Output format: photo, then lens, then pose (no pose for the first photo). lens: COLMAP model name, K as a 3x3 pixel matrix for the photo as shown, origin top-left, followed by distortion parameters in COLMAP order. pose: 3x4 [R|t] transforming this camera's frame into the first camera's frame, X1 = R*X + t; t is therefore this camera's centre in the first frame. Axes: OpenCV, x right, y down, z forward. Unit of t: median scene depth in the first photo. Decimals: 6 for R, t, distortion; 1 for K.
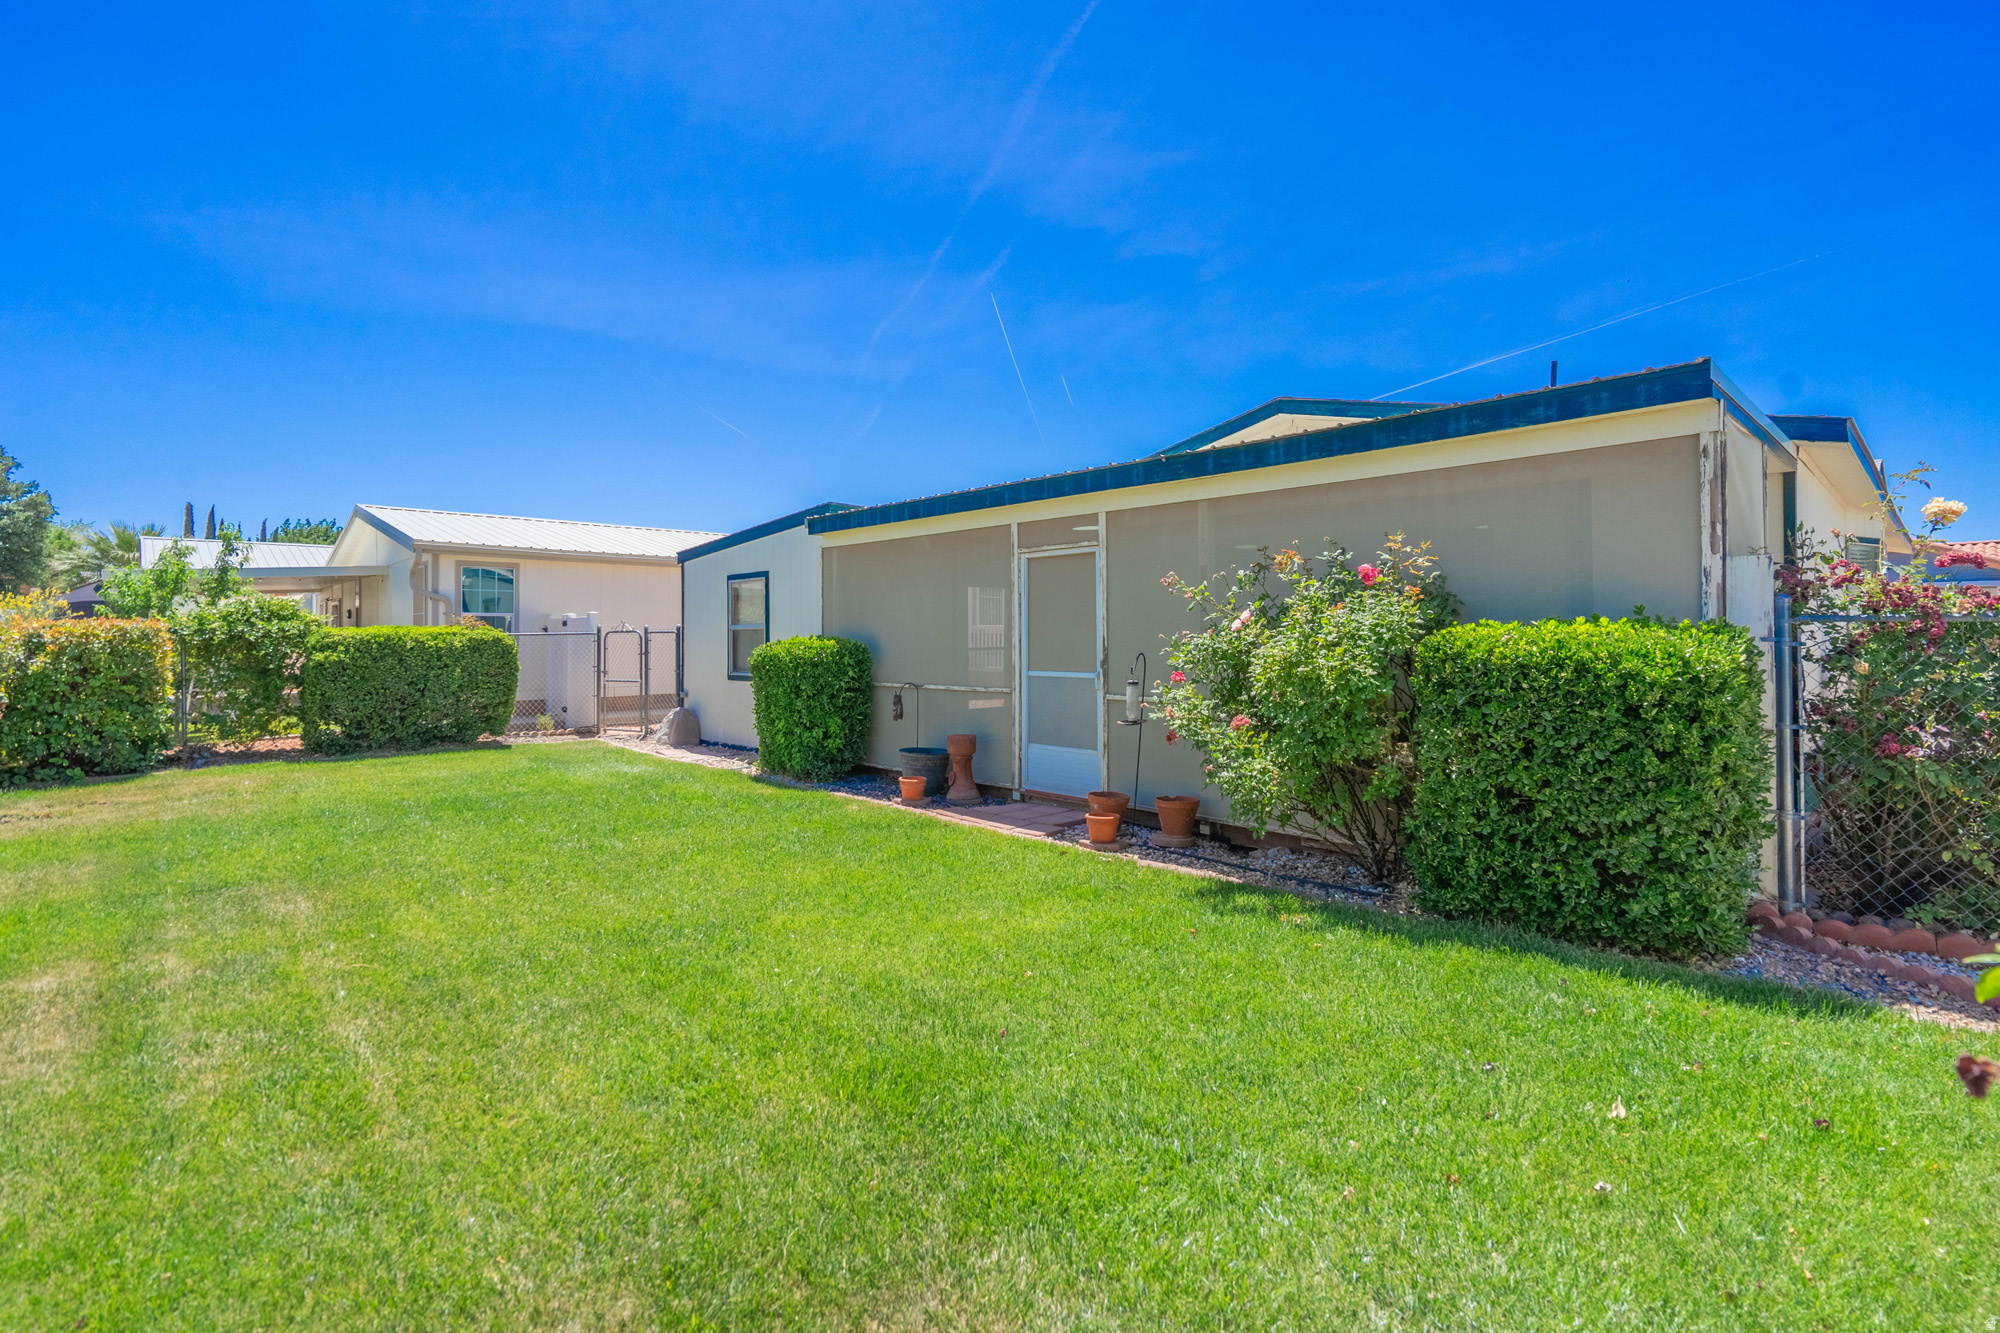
lens RADIAL K [[927.1, 0, 1000.3], [0, 927.1, 651.9], [0, 0, 1]] dist [-0.000650, 0.000054]
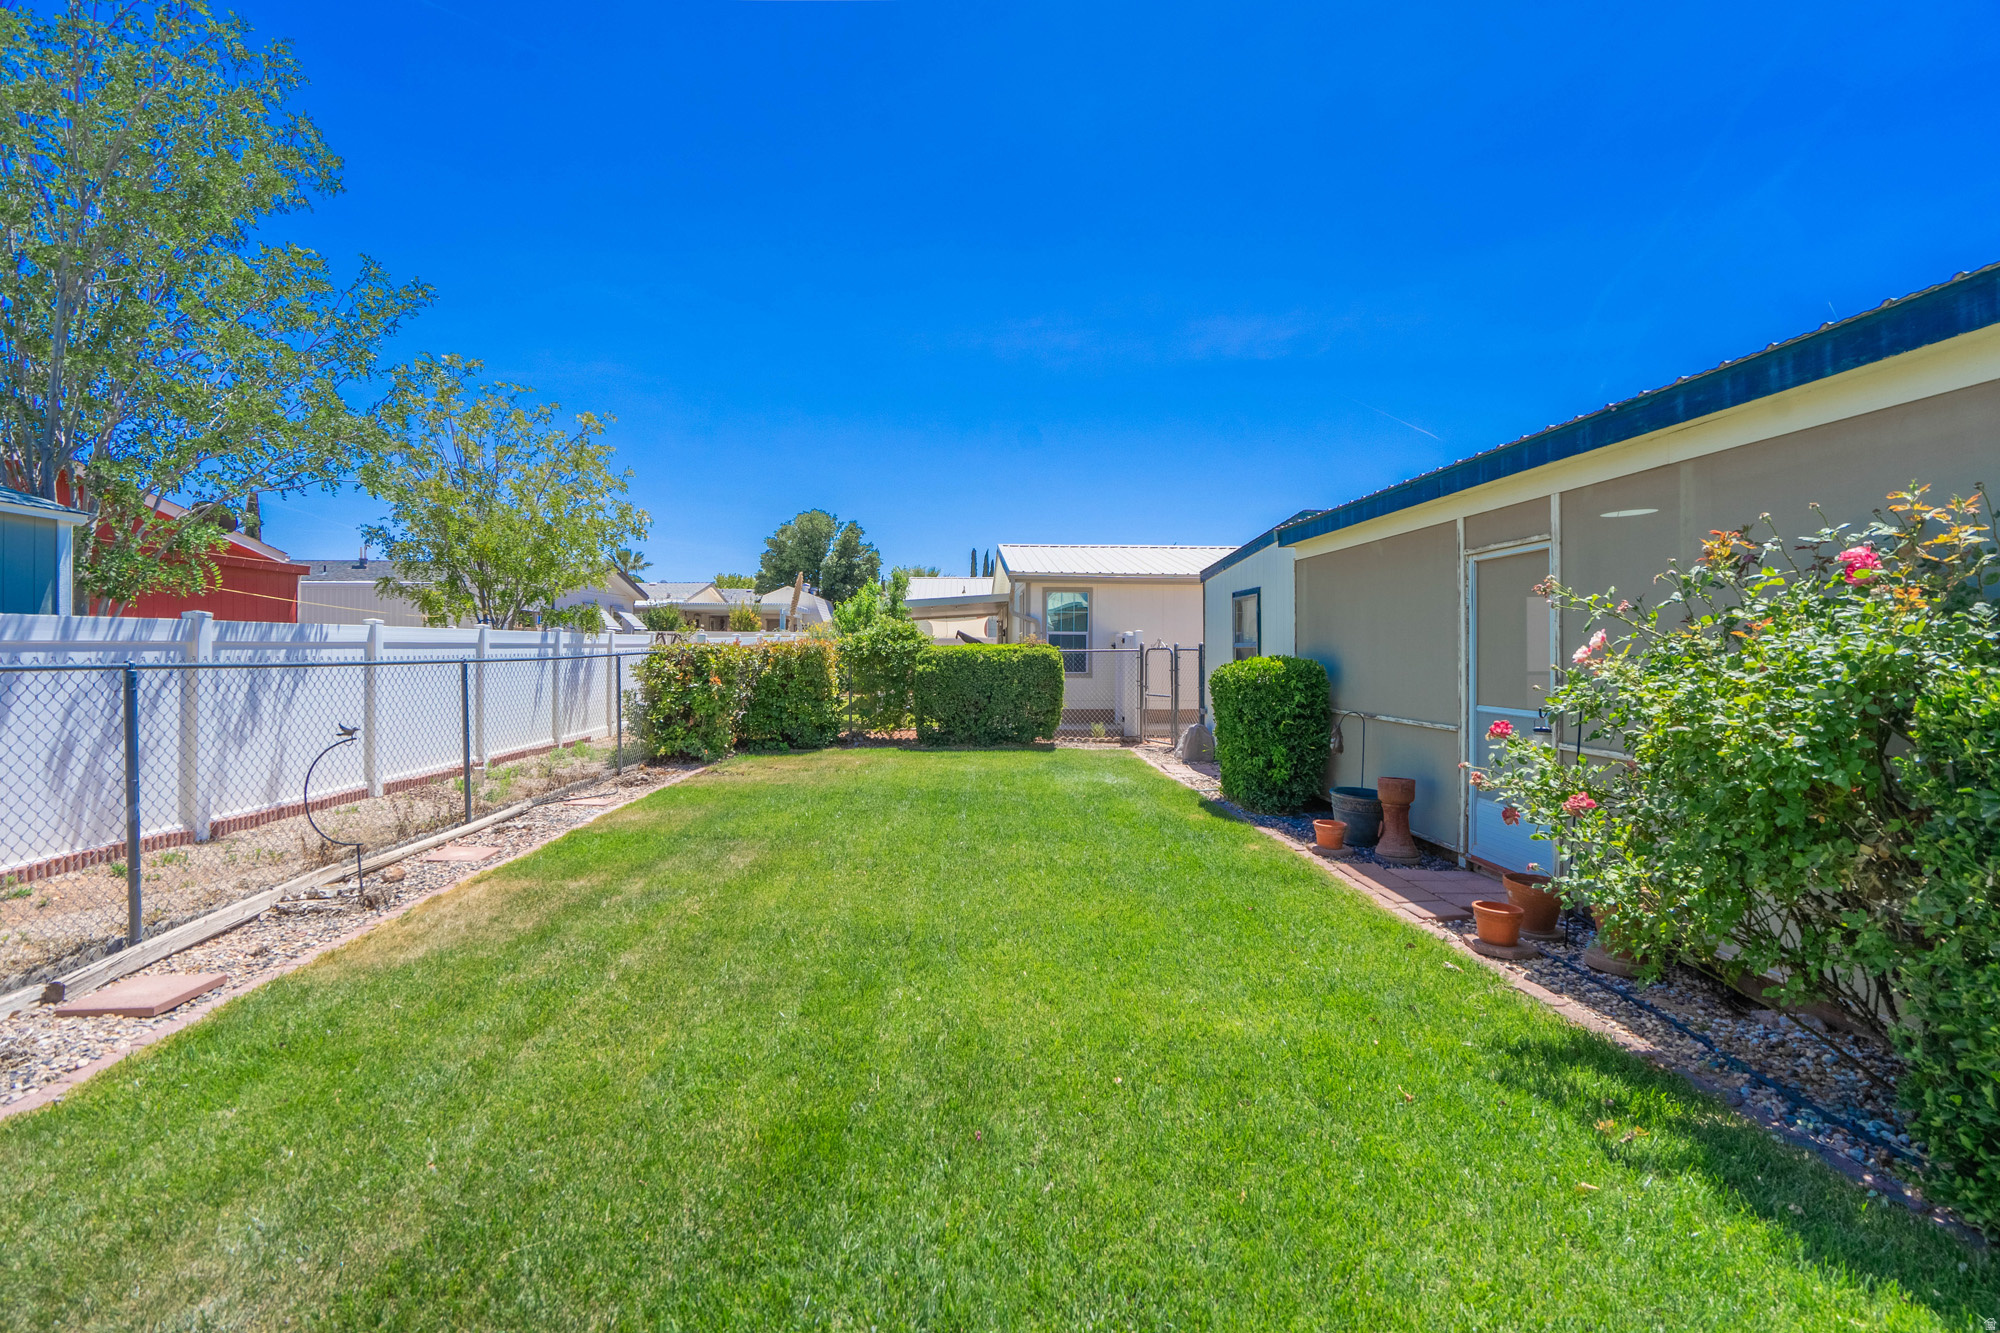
lens RADIAL K [[917.7, 0, 1003.3], [0, 917.7, 674.5], [0, 0, 1]] dist [-0.005077, 0.000479]
pose [[0.752947, 0.021922, -0.657716, 0.187586], [-0.013801, 0.999751, 0.017523, -0.010455], [0.657936, -0.004117, 0.753062, 0.123597]]
